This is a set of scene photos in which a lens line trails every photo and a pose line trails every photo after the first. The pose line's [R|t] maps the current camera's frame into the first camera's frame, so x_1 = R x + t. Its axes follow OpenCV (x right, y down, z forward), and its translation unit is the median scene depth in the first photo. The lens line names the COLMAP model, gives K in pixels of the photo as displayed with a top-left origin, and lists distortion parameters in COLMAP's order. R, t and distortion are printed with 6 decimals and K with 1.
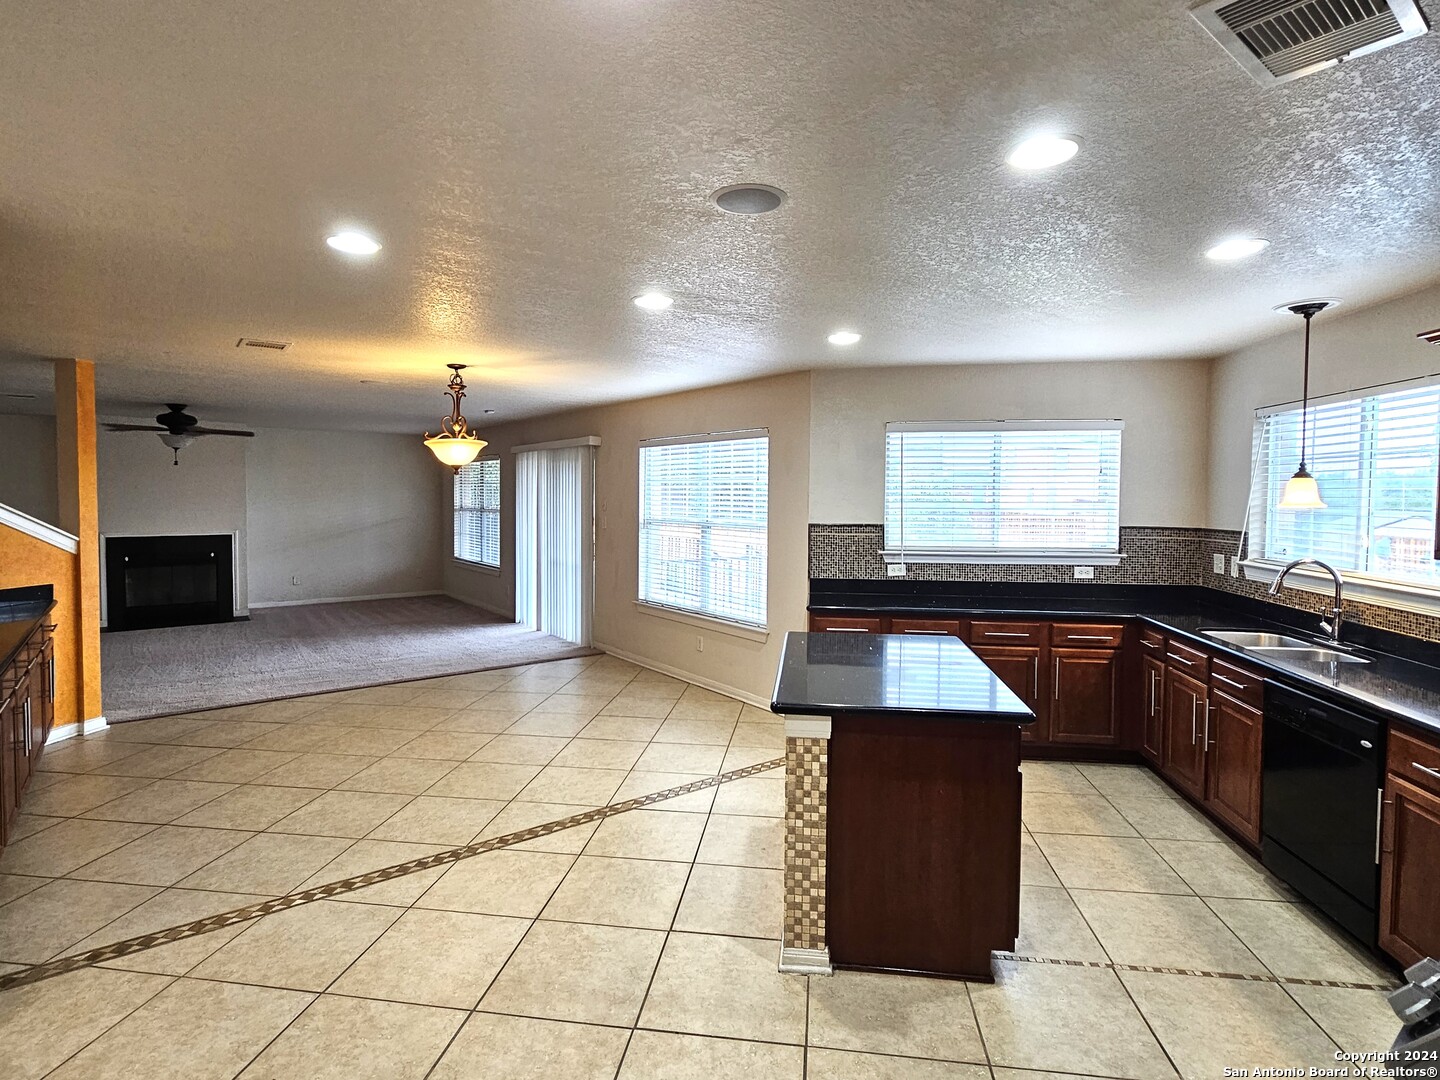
lens RADIAL K [[752.5, 0, 714.8], [0, 752.5, 518.4], [0, 0, 1]] dist [-0.002077, -0.000306]
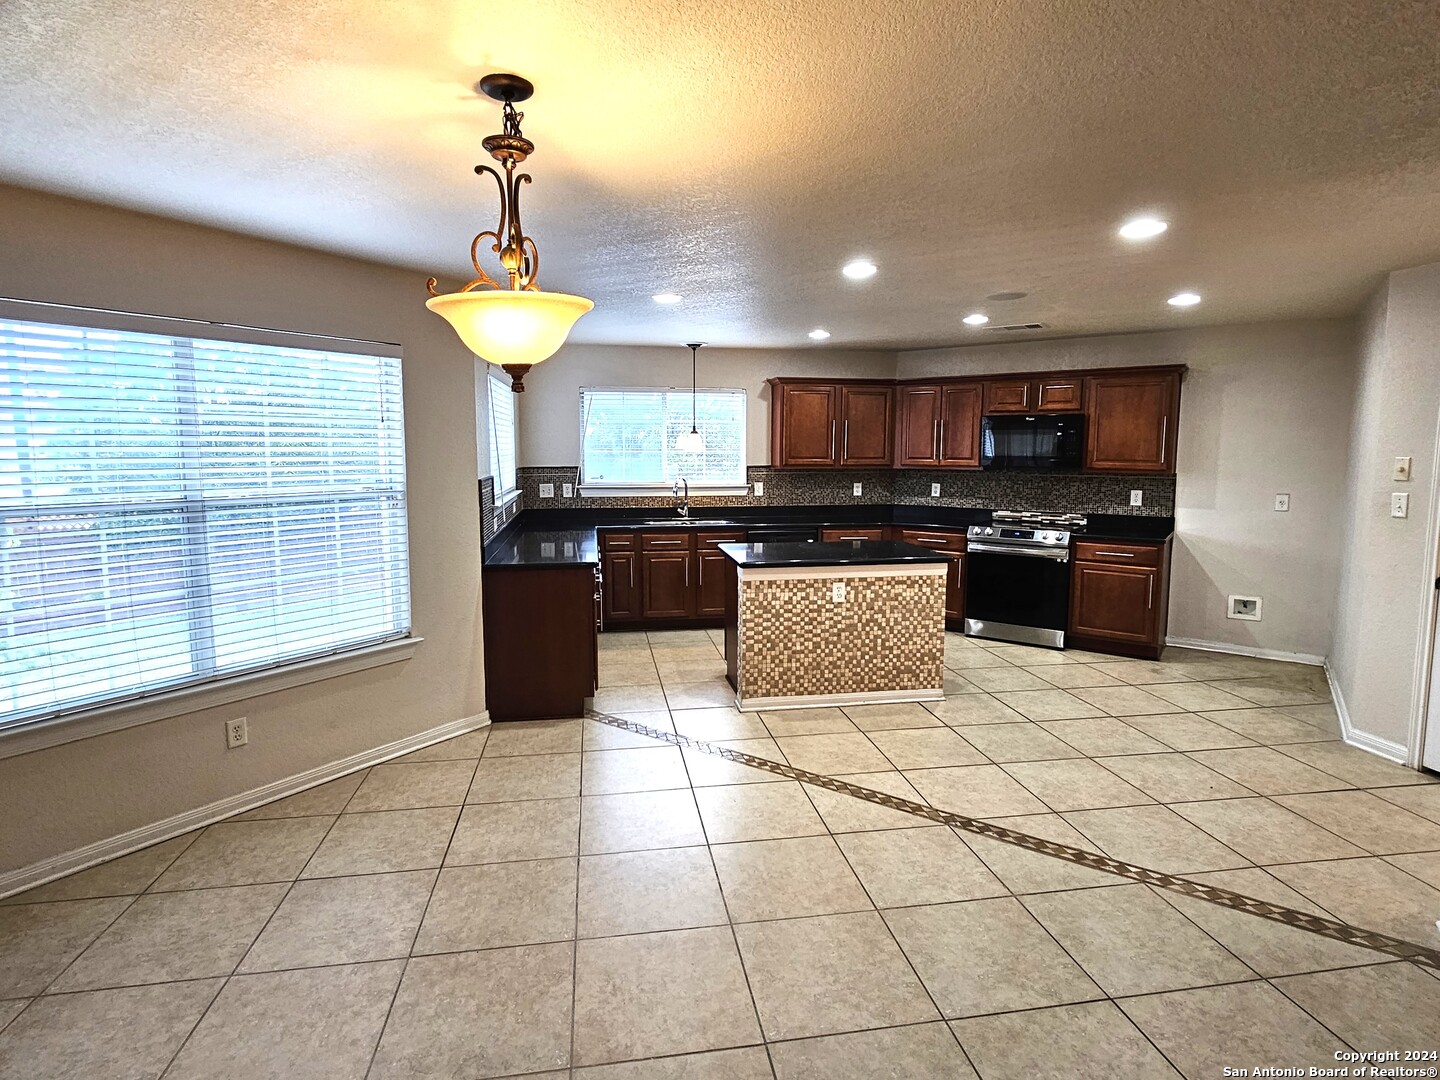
lens RADIAL K [[752.5, 0, 716.8], [0, 752.5, 518.9], [0, 0, 1]] dist [-0.002077, -0.000306]
pose [[-0.290597, -0.098892, 0.951721, -0.978580], [0.028846, 0.993287, 0.112019, -0.046504], [-0.956411, 0.060006, -0.285793, 1.353487]]
